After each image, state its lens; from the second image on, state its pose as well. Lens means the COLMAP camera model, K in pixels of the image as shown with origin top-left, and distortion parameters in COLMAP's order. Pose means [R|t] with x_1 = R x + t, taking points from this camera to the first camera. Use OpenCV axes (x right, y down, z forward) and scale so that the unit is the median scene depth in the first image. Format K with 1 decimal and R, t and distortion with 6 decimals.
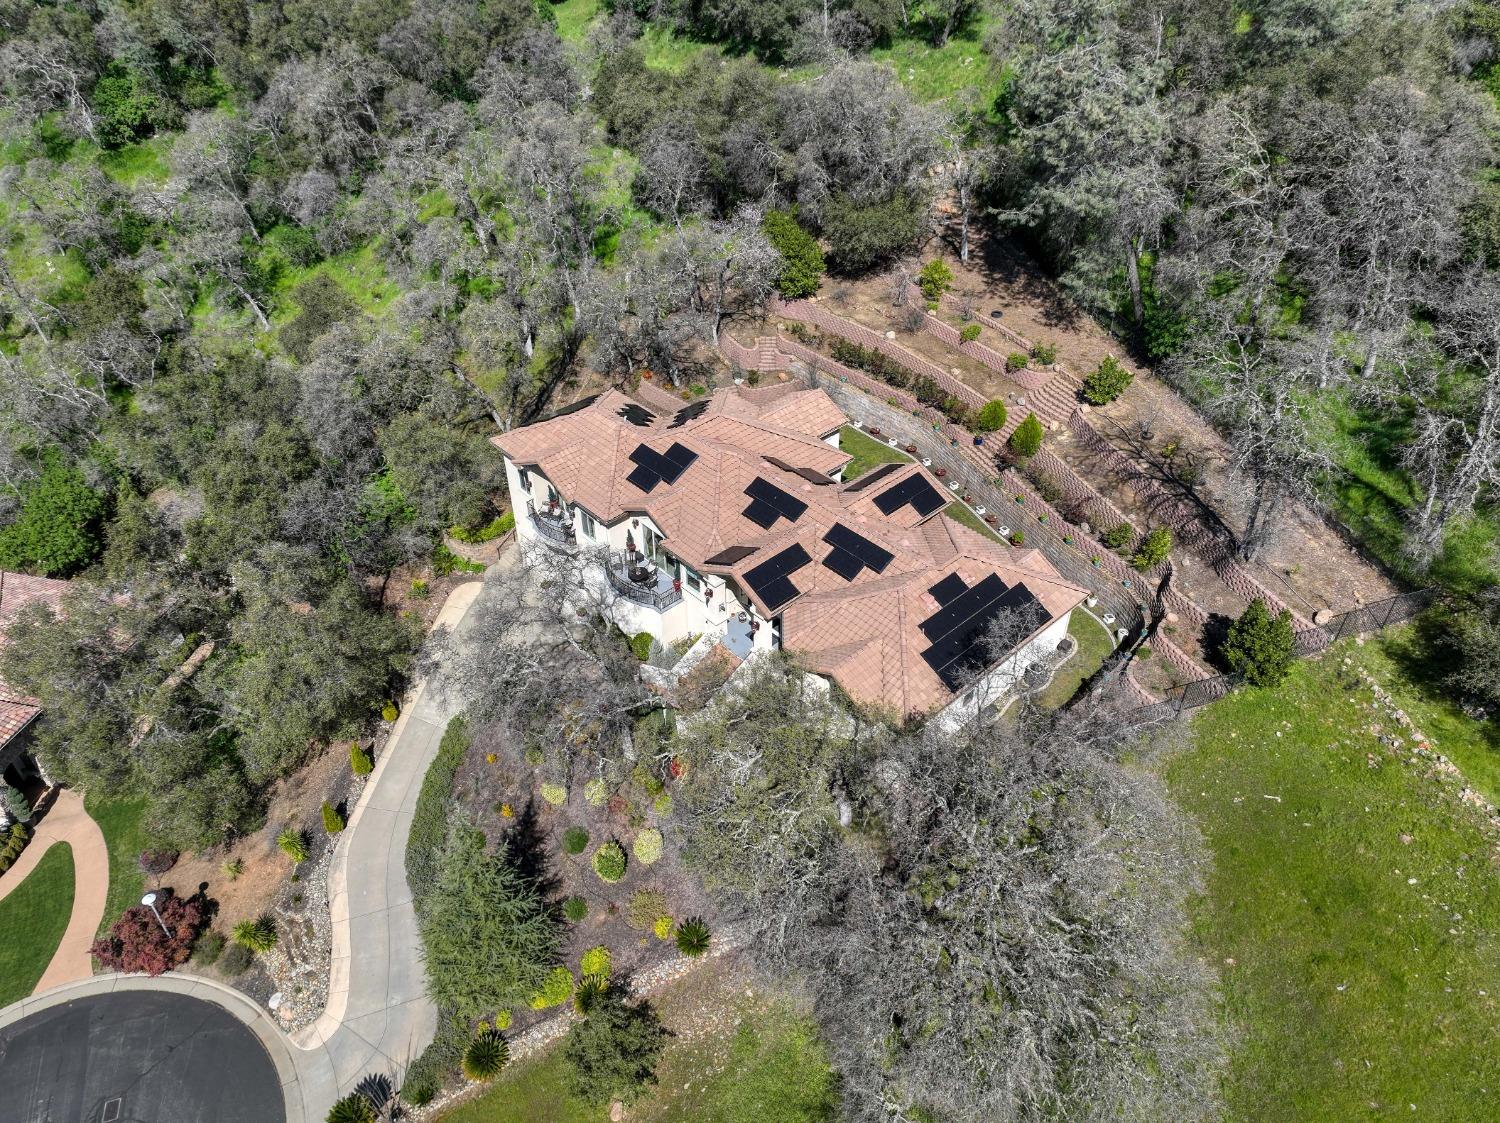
lens RADIAL K [[1054.2, 0, 749.3], [0, 1054.2, 560.8], [0, 0, 1]] dist [-0.003774, 0.017725]
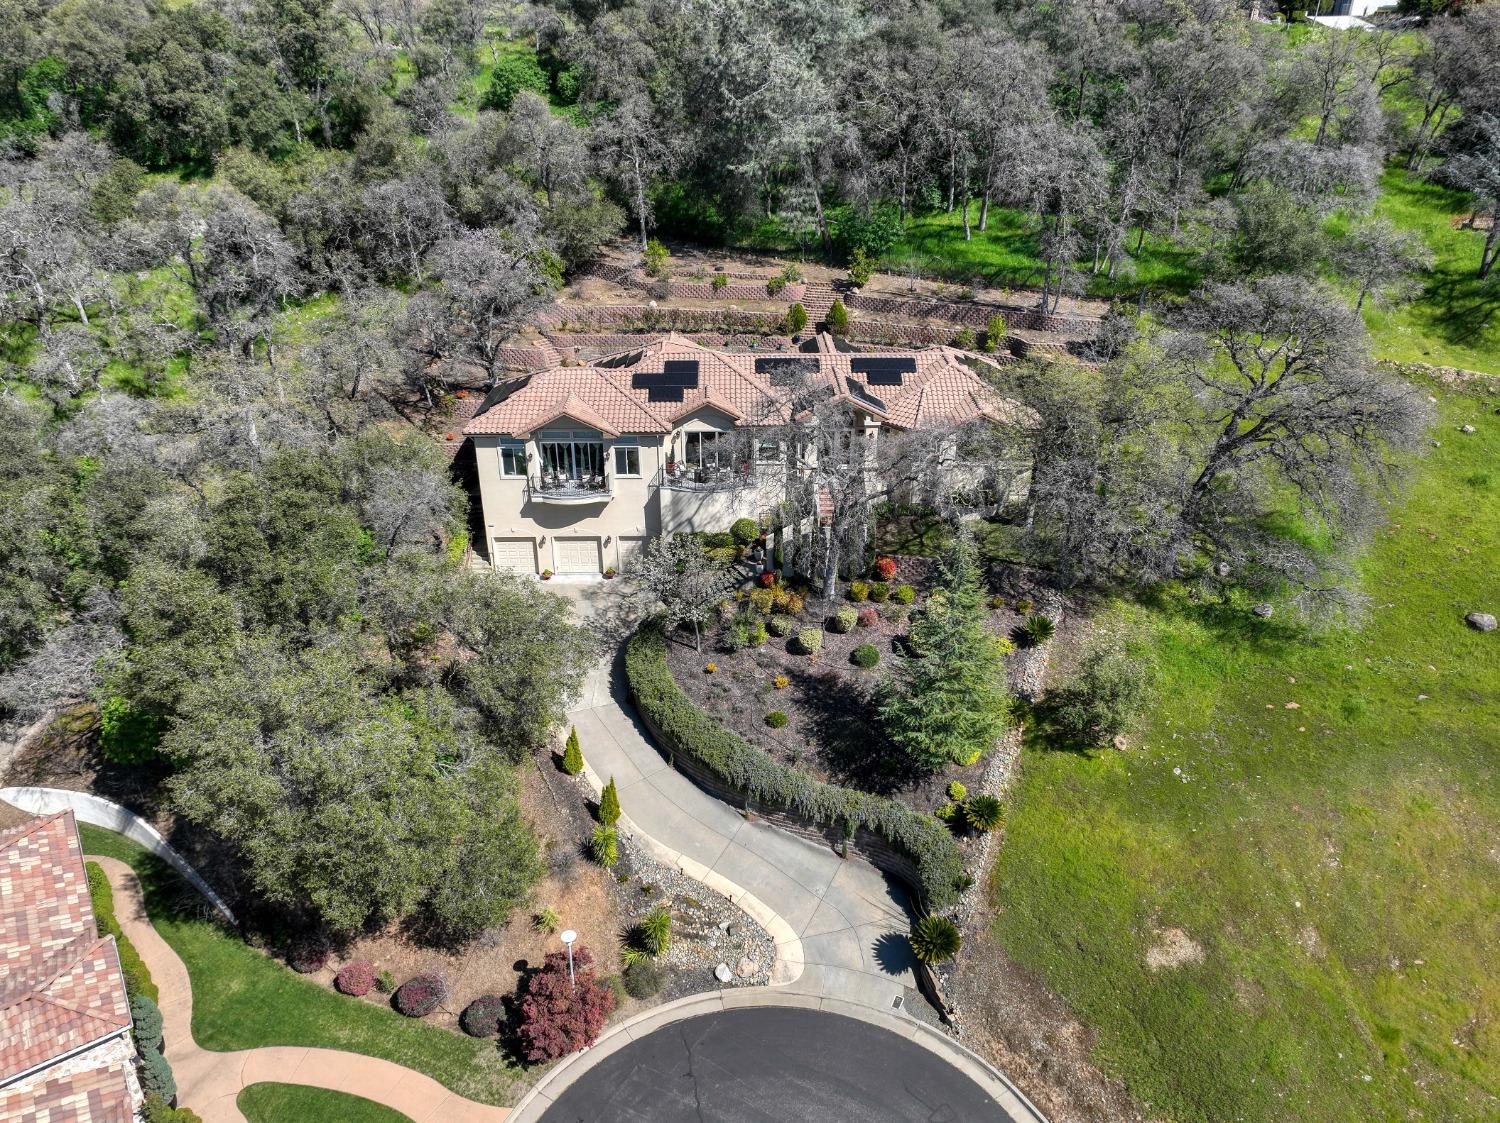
lens RADIAL K [[1054.2, 0, 749.6], [0, 1054.2, 561.8], [0, 0, 1]] dist [-0.003774, 0.017725]
pose [[0.672757, -0.325361, 0.664484, -0.751825], [0.451913, 0.891818, -0.020865, 0.123406], [-0.585810, 0.314326, 0.747011, 0.205595]]
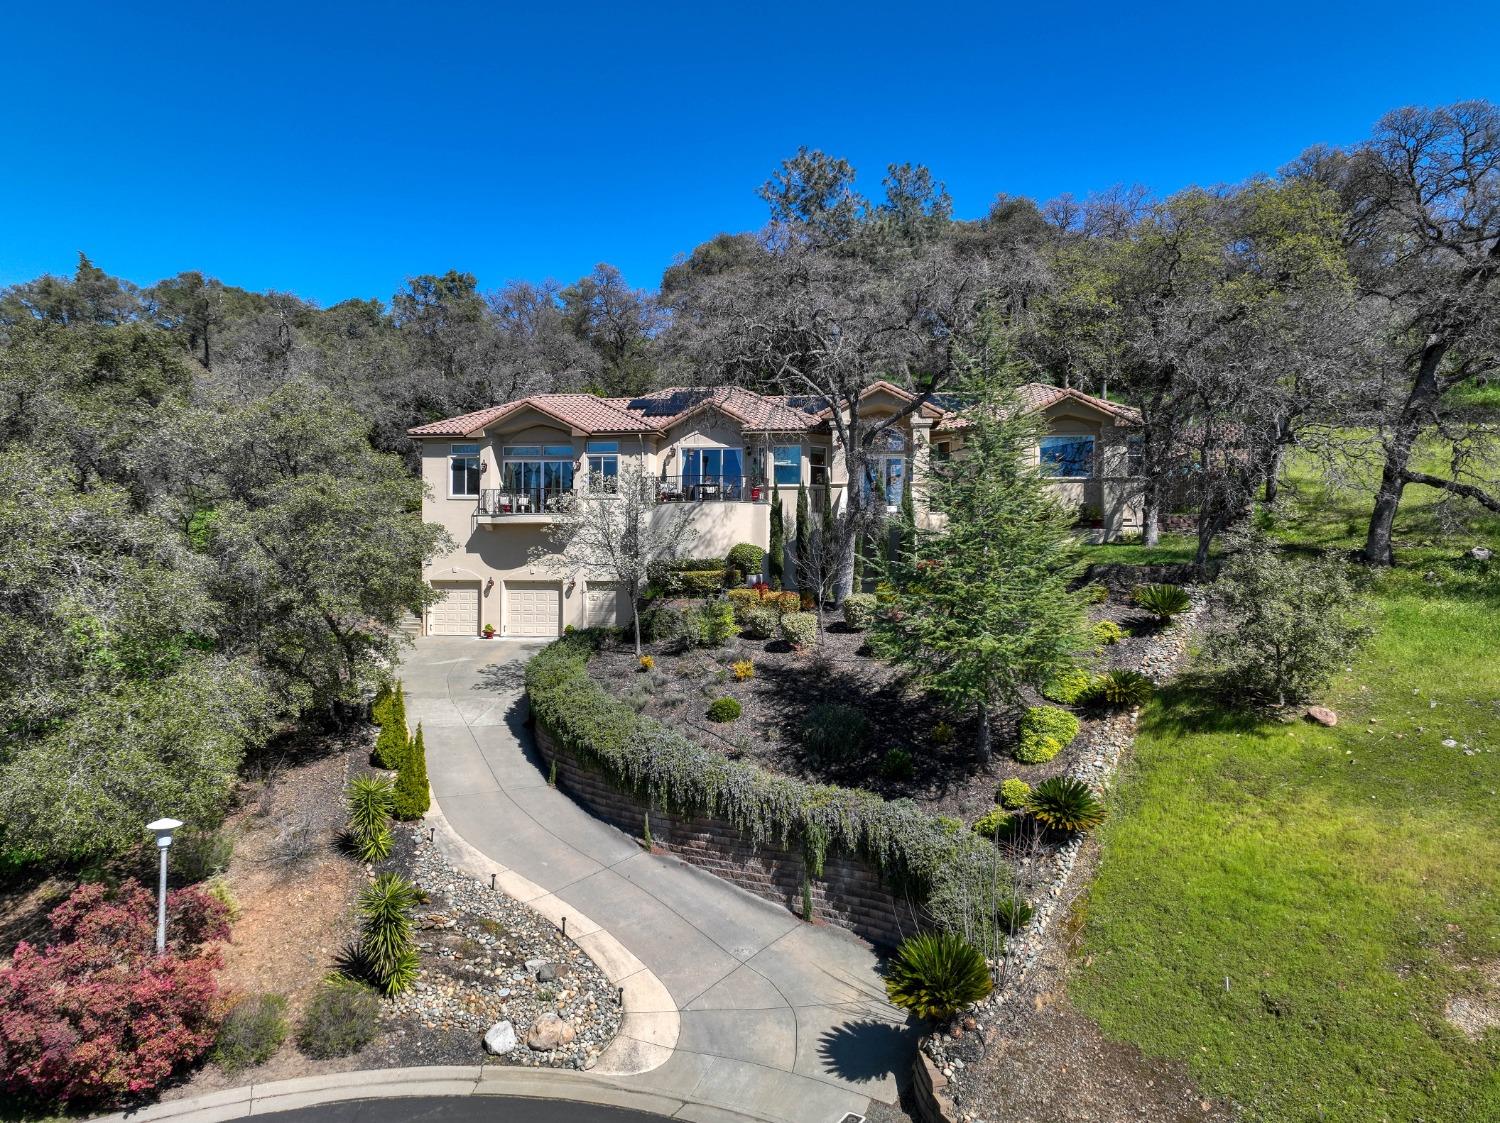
lens RADIAL K [[1054.2, 0, 750.2], [0, 1054.2, 564.4], [0, 0, 1]] dist [-0.003774, 0.017725]
pose [[0.791033, 0.009012, 0.611707, -0.527642], [0.365915, 0.794349, -0.484888, 0.425885], [-0.490279, 0.607395, 0.625058, 0.486197]]
